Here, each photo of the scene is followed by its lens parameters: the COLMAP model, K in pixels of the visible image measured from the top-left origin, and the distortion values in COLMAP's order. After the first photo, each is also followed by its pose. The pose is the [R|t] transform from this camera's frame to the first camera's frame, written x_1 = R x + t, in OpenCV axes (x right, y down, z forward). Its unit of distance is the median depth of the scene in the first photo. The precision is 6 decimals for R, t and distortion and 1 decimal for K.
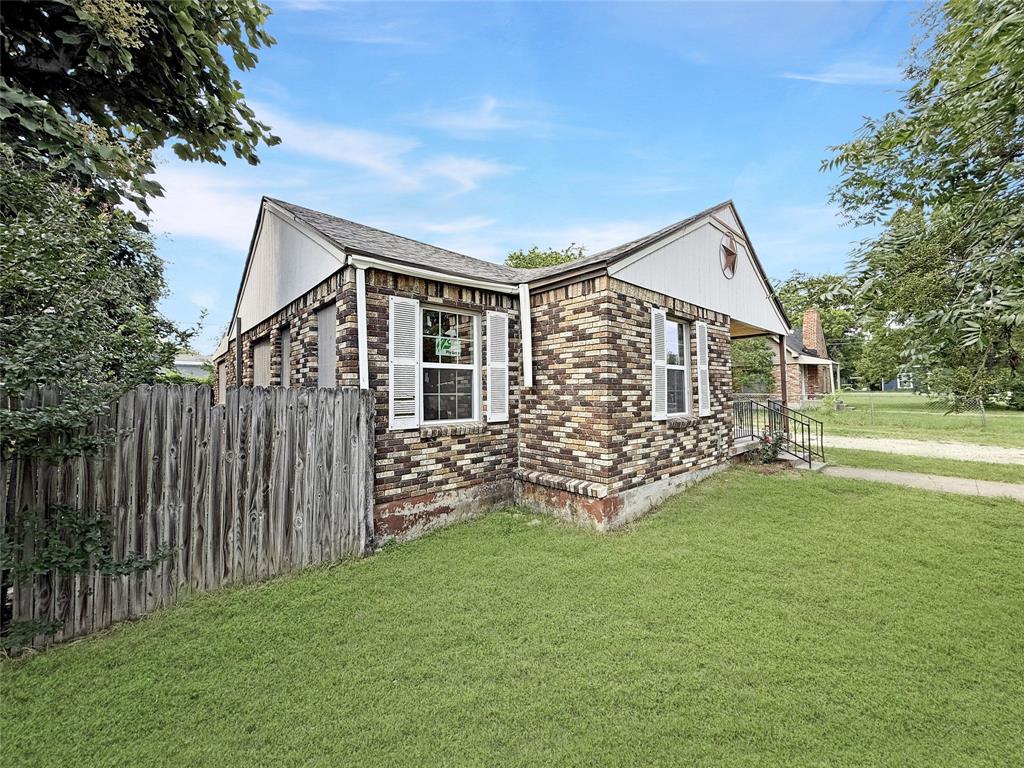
lens RADIAL K [[404.9, 0, 509.8], [0, 404.9, 385.2], [0, 0, 1]] dist [-0.001255, 0.001955]
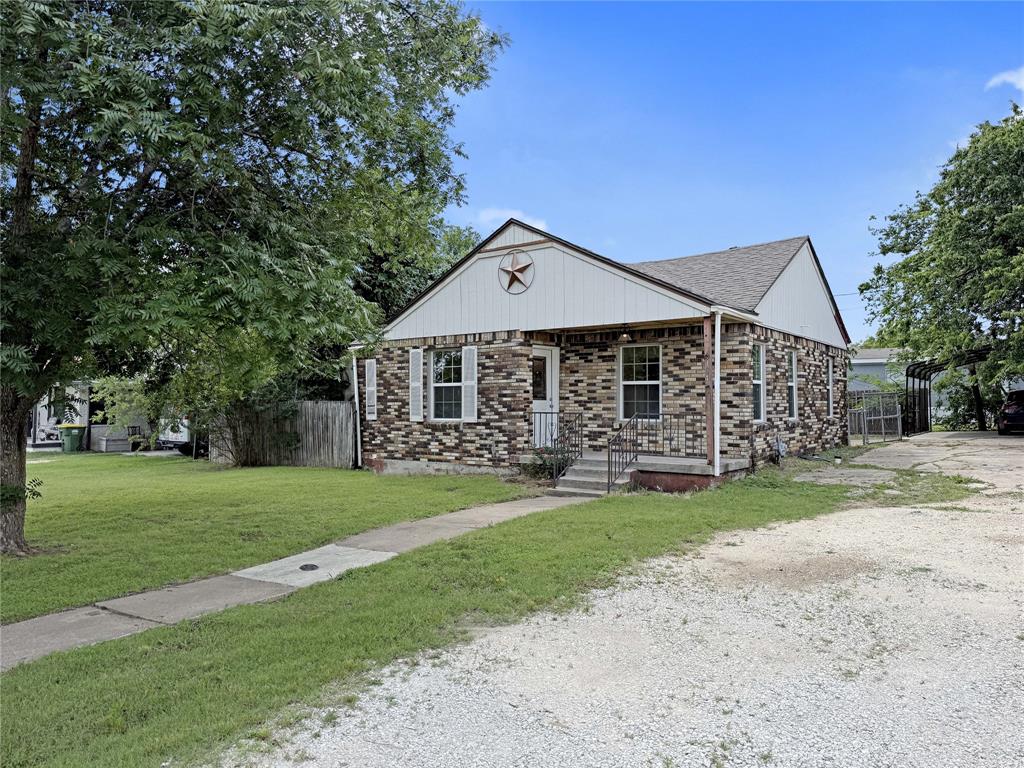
lens RADIAL K [[714.4, 0, 505.6], [0, 714.4, 390.7], [0, 0, 1]] dist [0.070863, -0.022148]
pose [[0.201690, -0.010615, -0.979392, 3.432498], [0.024474, 0.999684, -0.005795, -0.006949], [0.979144, -0.022801, 0.201886, 0.873259]]
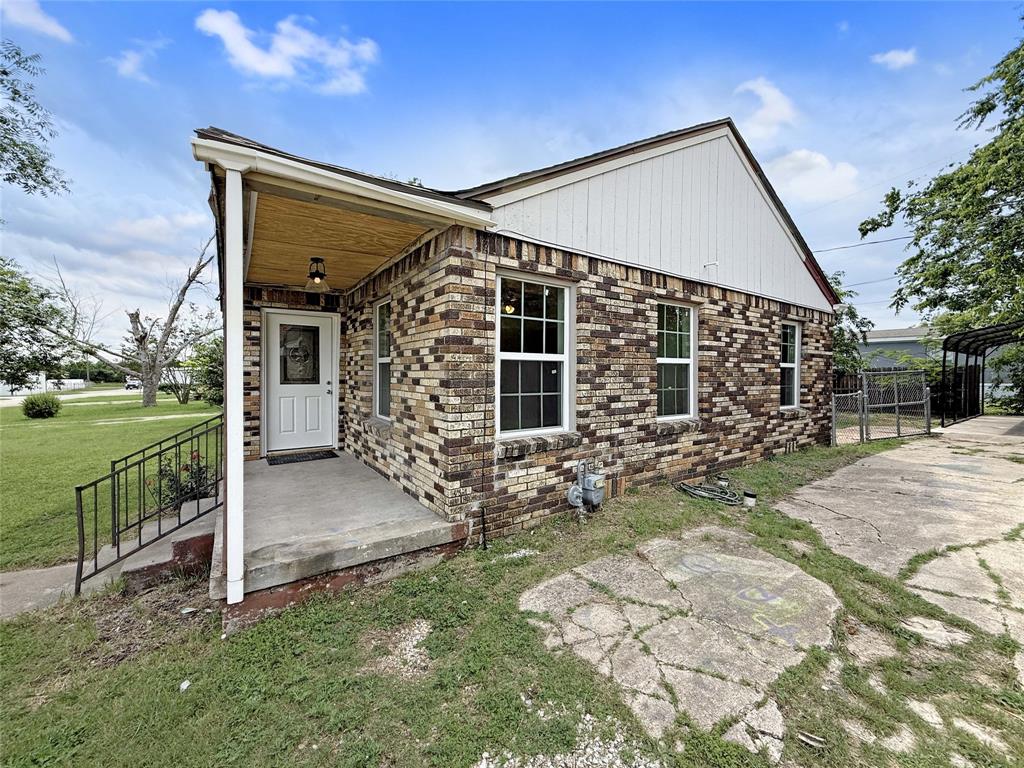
lens RADIAL K [[404.9, 0, 515.3], [0, 404.9, 383.3], [0, 0, 1]] dist [-0.001255, 0.001955]
pose [[-0.131805, 0.032410, -0.990746, 1.781768], [0.023234, 0.999292, 0.029599, -0.005914], [0.991003, -0.019118, -0.132464, 2.379724]]
